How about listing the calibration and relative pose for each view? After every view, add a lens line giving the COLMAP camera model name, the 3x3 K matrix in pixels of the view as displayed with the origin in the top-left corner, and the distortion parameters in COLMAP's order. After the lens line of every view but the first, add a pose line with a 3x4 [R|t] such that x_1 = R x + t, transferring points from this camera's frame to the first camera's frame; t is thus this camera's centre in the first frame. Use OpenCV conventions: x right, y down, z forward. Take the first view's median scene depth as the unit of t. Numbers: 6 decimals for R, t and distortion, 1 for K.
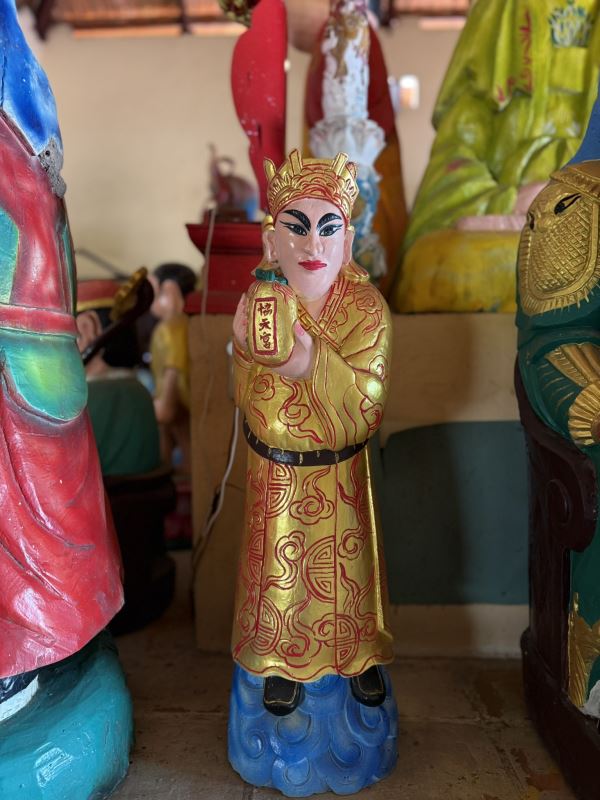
lens RADIAL K [[578.2, 0, 288.8], [0, 578.2, 398.4], [0, 0, 1]] dist [0.035058, -0.065108]
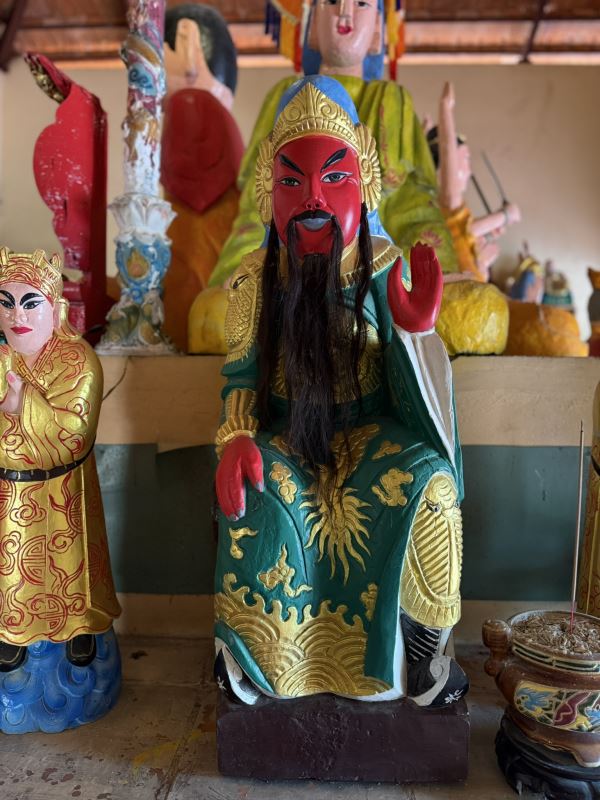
lens RADIAL K [[578.2, 0, 299.9], [0, 578.2, 400.5], [0, 0, 1]] dist [0.035058, -0.065108]
pose [[0.999882, 0.007817, 0.013201, 0.612963], [-0.007640, 0.999881, -0.013391, -0.051230], [-0.013304, 0.013289, 0.999823, -0.314146]]
